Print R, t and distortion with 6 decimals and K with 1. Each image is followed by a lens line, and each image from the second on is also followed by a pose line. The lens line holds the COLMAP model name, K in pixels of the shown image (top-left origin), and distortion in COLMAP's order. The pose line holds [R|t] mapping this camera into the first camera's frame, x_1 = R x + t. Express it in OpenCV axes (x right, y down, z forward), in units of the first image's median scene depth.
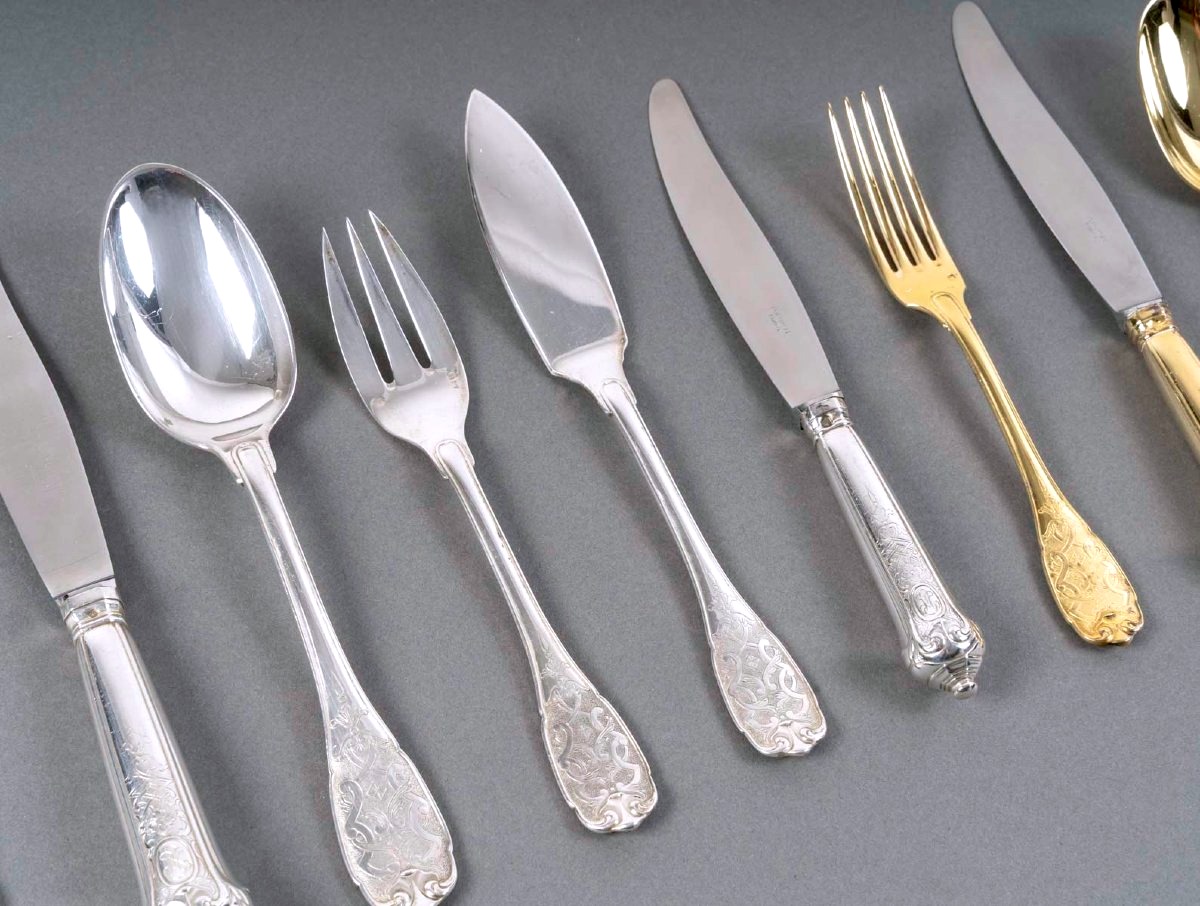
lens RADIAL K [[2409.2, 0, 600.0], [0, 2409.2, 453.0], [0, 0, 1]] dist [-0.015484, -0.041624]
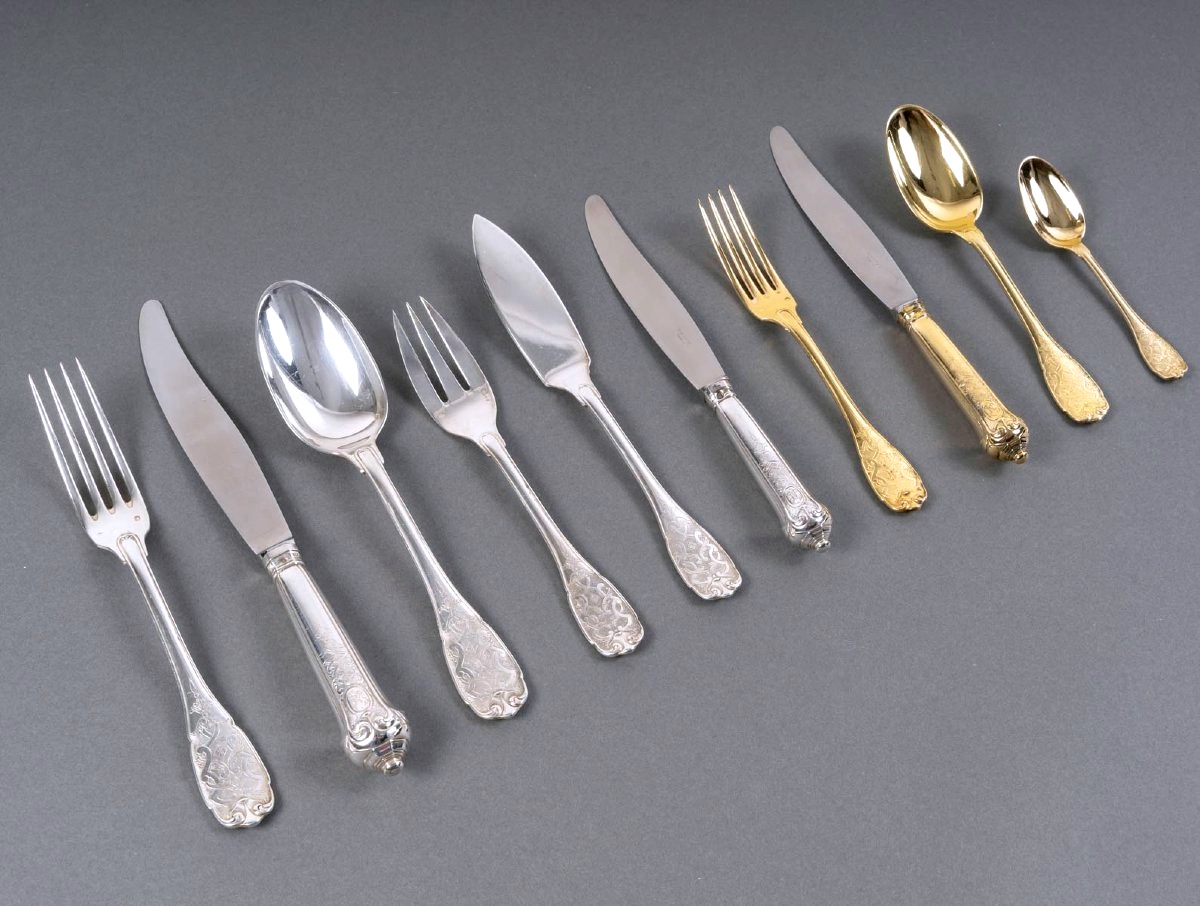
lens RADIAL K [[1945.2, 0, 629.4], [0, 1945.2, 453.5], [0, 0, 1]] dist [-0.043045, -0.063811]
pose [[0.992489, -0.111681, 0.049926, -0.036161], [0.112724, 0.993452, -0.018587, 0.043997], [-0.047524, 0.024075, 0.998580, -0.301187]]
